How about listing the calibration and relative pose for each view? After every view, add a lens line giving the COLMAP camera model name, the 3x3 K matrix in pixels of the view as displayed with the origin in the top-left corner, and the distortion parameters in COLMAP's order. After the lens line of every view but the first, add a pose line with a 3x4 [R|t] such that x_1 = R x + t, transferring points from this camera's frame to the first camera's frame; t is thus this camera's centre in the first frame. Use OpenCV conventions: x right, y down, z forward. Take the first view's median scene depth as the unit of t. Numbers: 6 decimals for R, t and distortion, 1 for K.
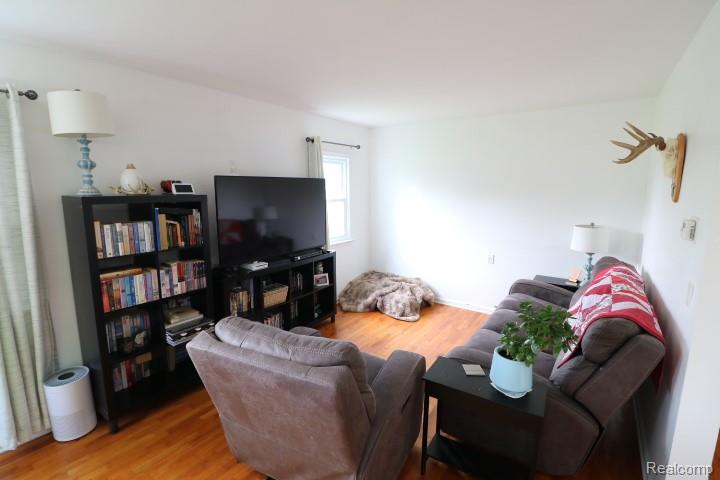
lens RADIAL K [[331.1, 0, 360.0], [0, 331.1, 240.0], [0, 0, 1]] dist [0.001048, -0.015582]
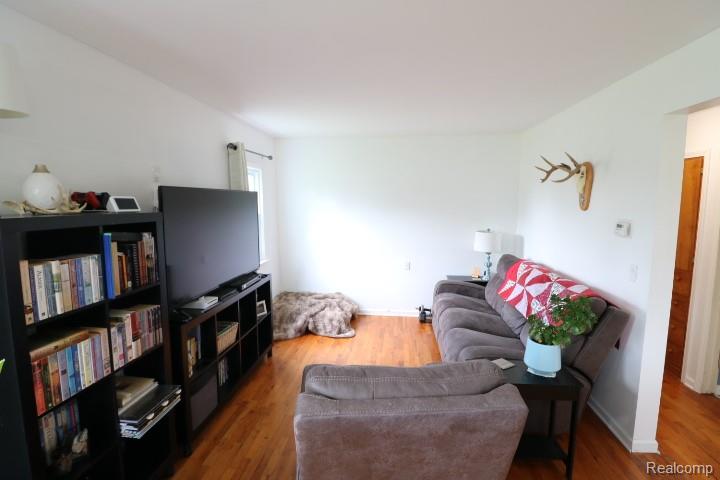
lens RADIAL K [[331.1, 0, 360.0], [0, 331.1, 240.0], [0, 0, 1]] dist [0.001048, -0.015582]
pose [[0.876075, -0.059161, 0.478531, -0.432373], [0.080207, 0.996498, -0.023643, -0.024804], [-0.475456, 0.059095, 0.877752, 0.168691]]
